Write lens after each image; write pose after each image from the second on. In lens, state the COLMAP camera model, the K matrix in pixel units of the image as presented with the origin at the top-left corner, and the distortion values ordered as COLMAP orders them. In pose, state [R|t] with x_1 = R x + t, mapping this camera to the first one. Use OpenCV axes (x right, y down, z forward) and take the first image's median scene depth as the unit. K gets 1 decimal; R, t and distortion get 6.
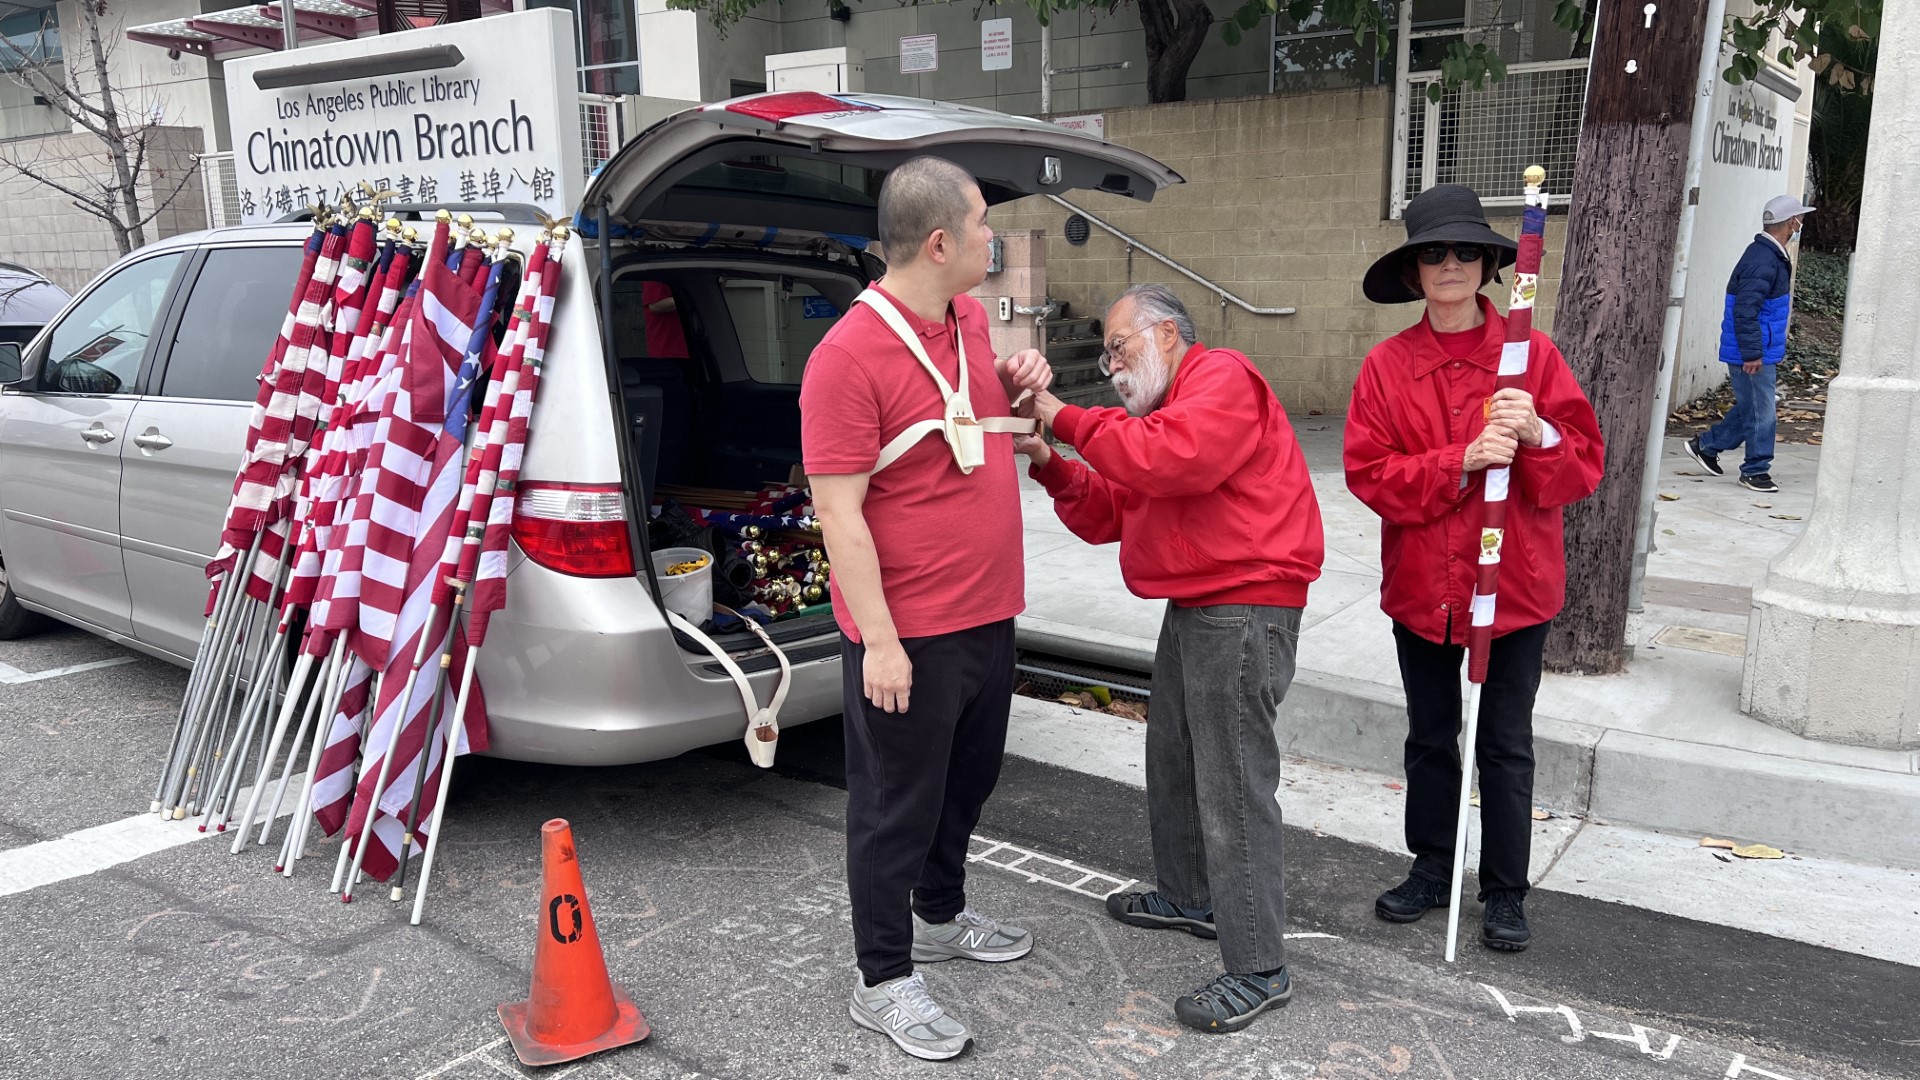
lens RADIAL K [[1436.7, 0, 957.6], [0, 1436.7, 541.1], [0, 0, 1]] dist [0.046539, -0.058686]
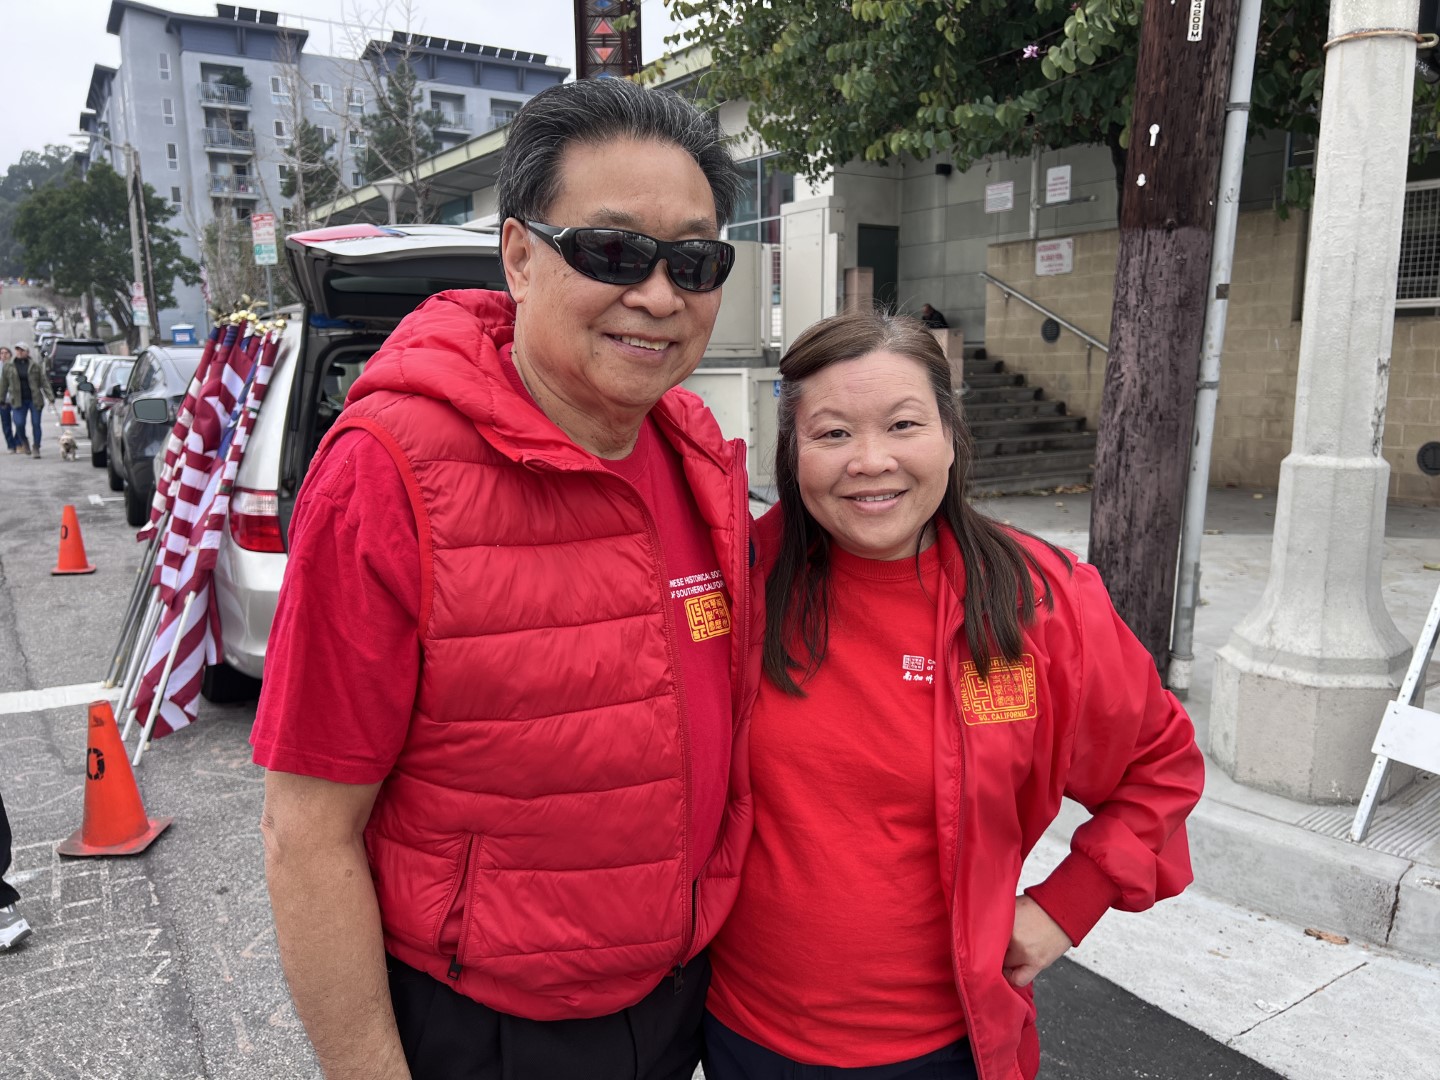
lens RADIAL K [[1096.5, 0, 741.2], [0, 1096.5, 537.0], [0, 0, 1]] dist [0.013016, -0.011285]
pose [[0.933179, 0.061806, -0.354058, 0.466772], [-0.073307, 0.997126, -0.019150, -0.004332], [0.351856, 0.043825, 0.935027, 0.078922]]
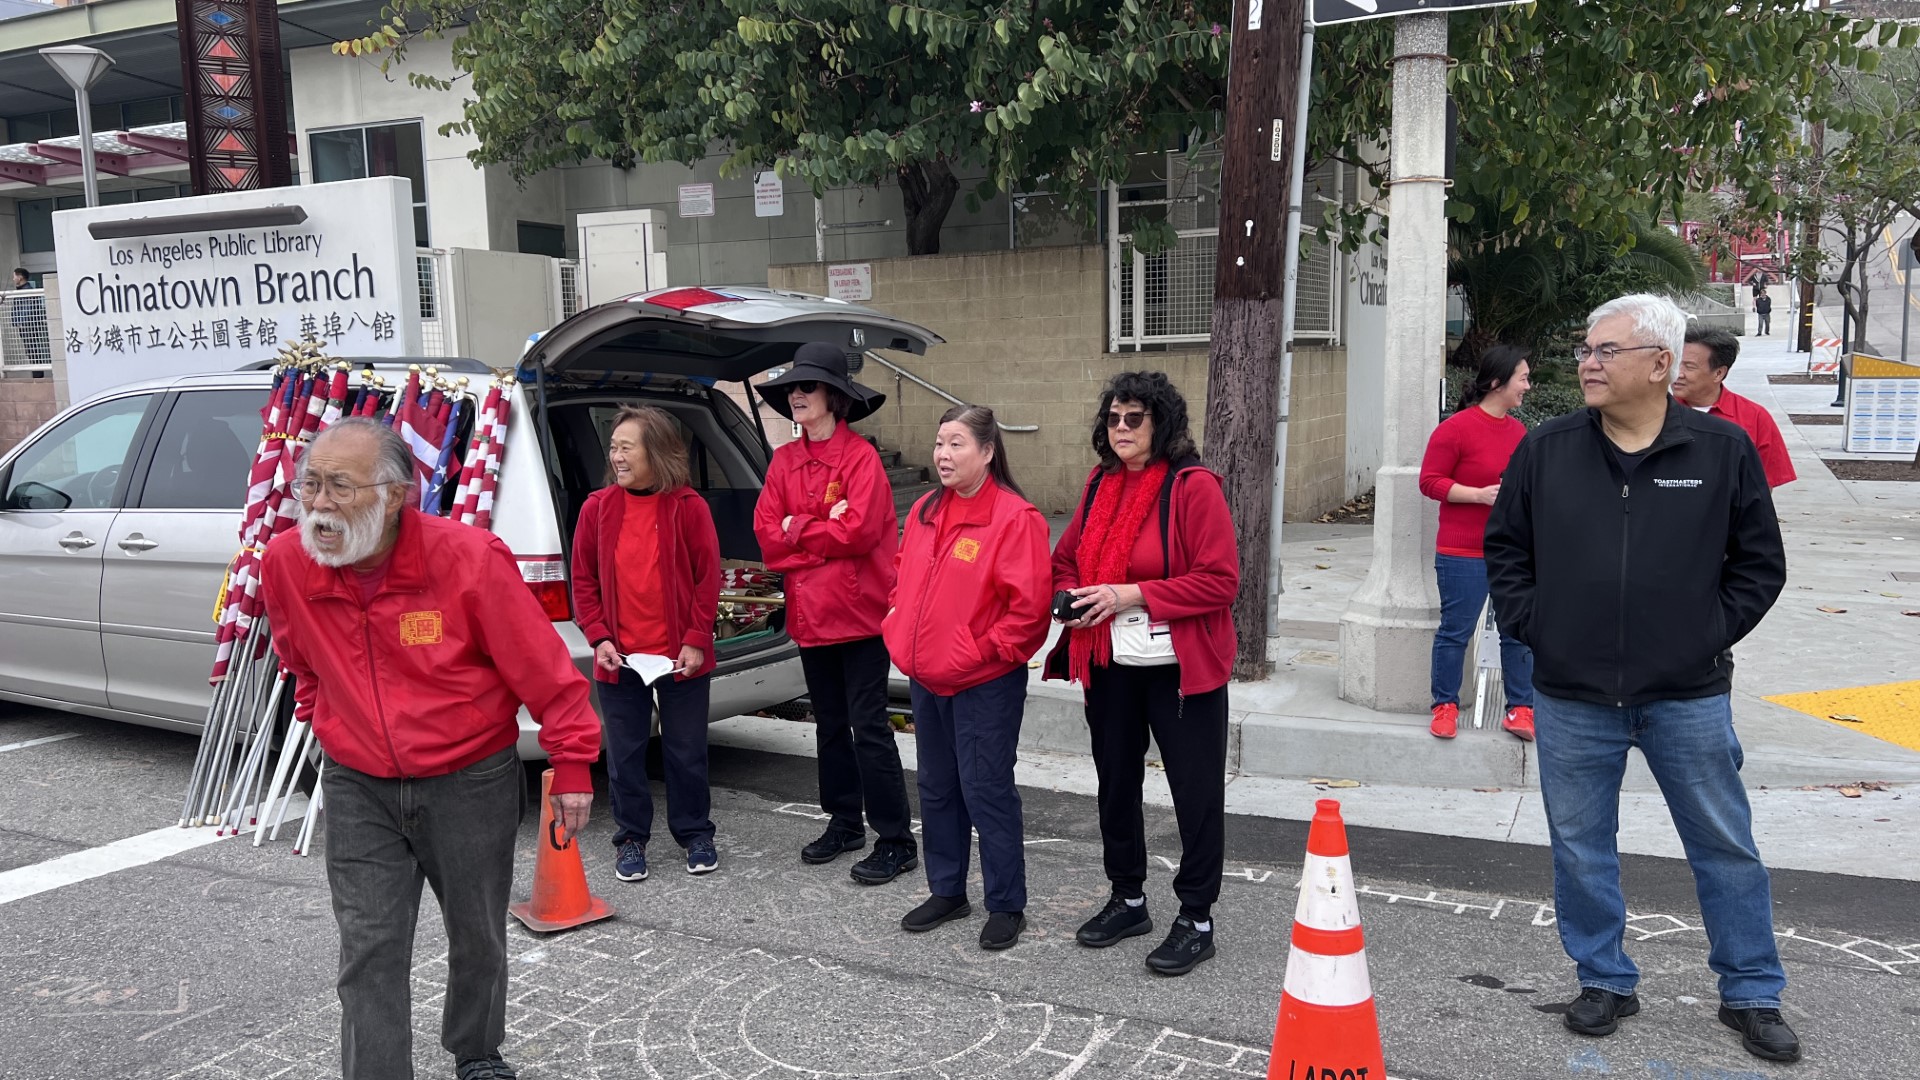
lens RADIAL K [[1436.7, 0, 975.0], [0, 1436.7, 538.7], [0, 0, 1]] dist [0.046539, -0.058686]
pose [[0.984476, -0.027374, 0.173370, -0.060006], [0.041672, 0.995973, -0.079376, 0.055889], [-0.170499, 0.085369, 0.981653, -0.350511]]
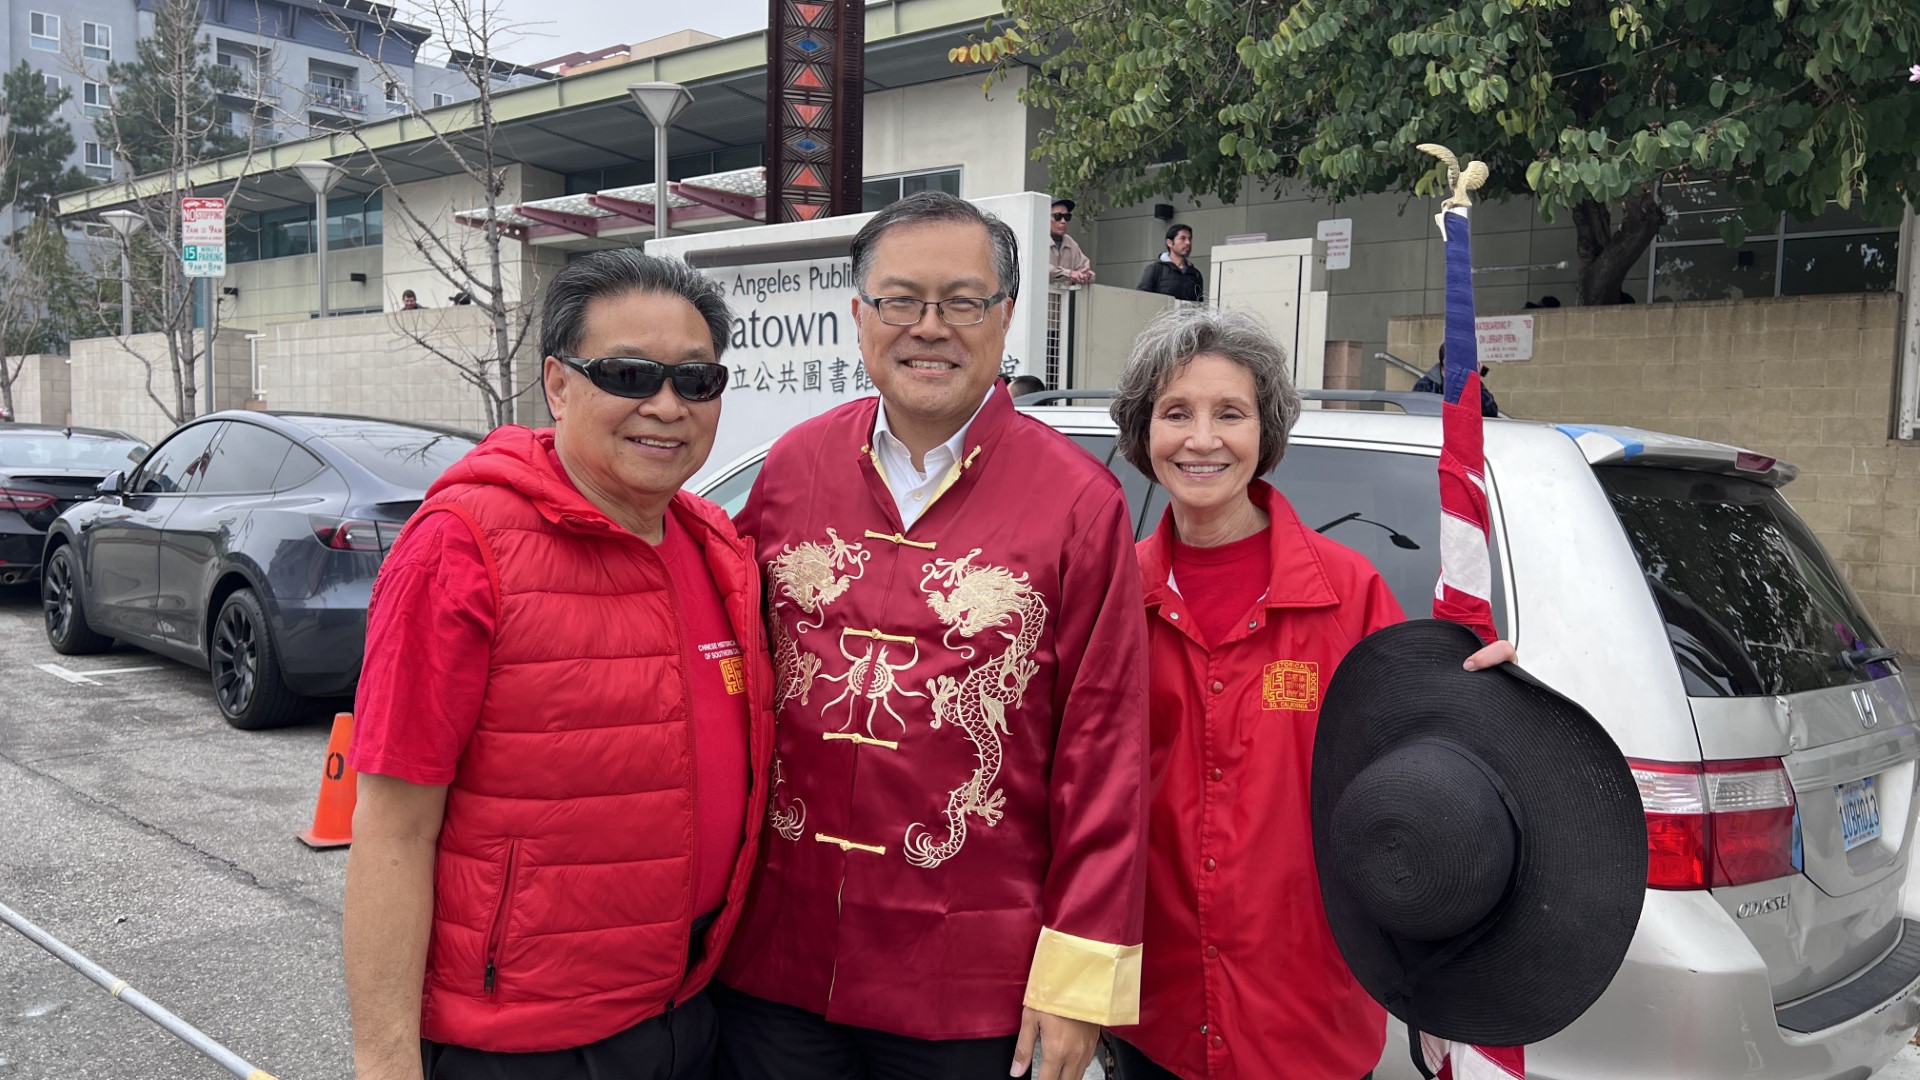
lens RADIAL K [[1436.7, 0, 964.8], [0, 1436.7, 549.9], [0, 0, 1]] dist [0.046539, -0.058686]
pose [[0.993431, 0.045619, -0.104943, -0.401462], [-0.058294, 0.990930, -0.121073, -0.027006], [0.098468, 0.126396, 0.987081, 0.148912]]
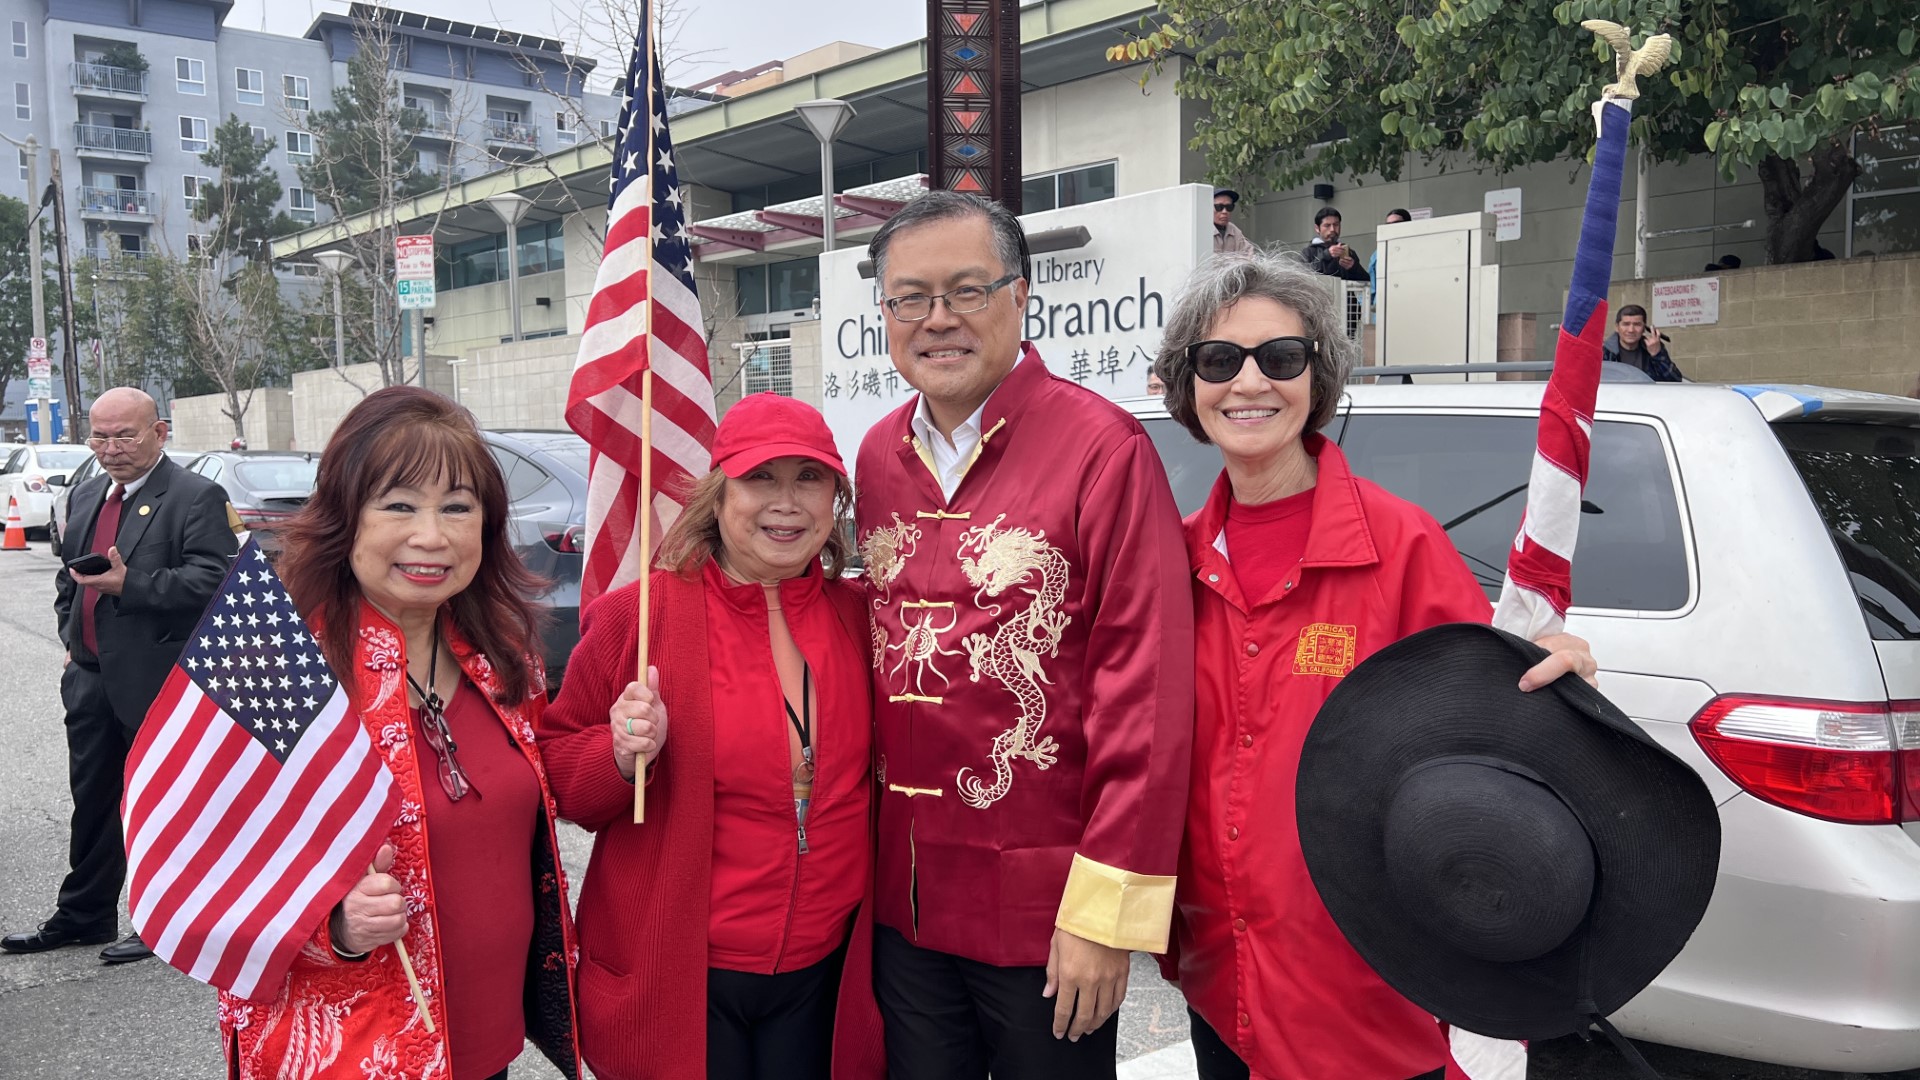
lens RADIAL K [[1436.7, 0, 955.9], [0, 1436.7, 543.0], [0, 0, 1]] dist [0.046539, -0.058686]
pose [[0.975249, 0.013420, -0.220701, -0.411502], [-0.040123, 0.992326, -0.116954, -0.010911], [0.217438, 0.122915, 0.968304, 0.086595]]
